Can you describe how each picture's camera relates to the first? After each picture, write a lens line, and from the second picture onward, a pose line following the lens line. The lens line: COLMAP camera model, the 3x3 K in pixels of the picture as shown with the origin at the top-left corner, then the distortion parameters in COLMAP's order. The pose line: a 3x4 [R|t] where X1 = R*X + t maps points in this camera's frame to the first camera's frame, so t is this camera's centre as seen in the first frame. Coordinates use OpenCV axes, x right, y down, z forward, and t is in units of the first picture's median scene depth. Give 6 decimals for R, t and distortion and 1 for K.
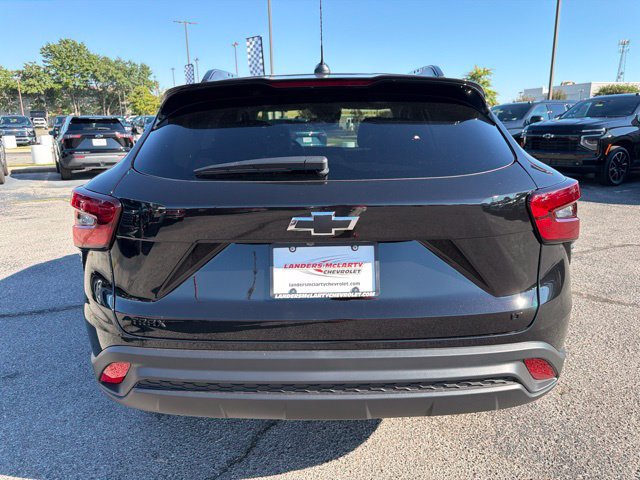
lens RADIAL K [[457.4, 0, 301.9], [0, 457.4, 237.6], [0, 0, 1]] dist [0.052961, -0.043218]
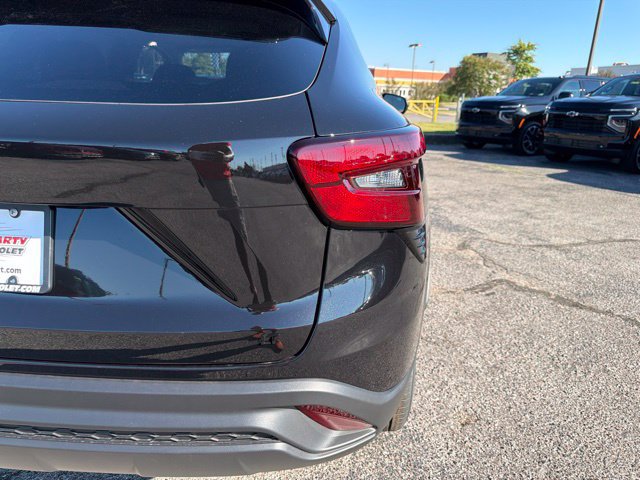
lens RADIAL K [[466.0, 0, 291.7], [0, 466.0, 236.6], [0, 0, 1]] dist [0.003048, 0.002479]
pose [[0.995584, 0.070885, -0.061544, 0.240687], [-0.067056, 0.995809, 0.062189, -0.004690], [0.065695, -0.057788, 0.996165, 0.178761]]
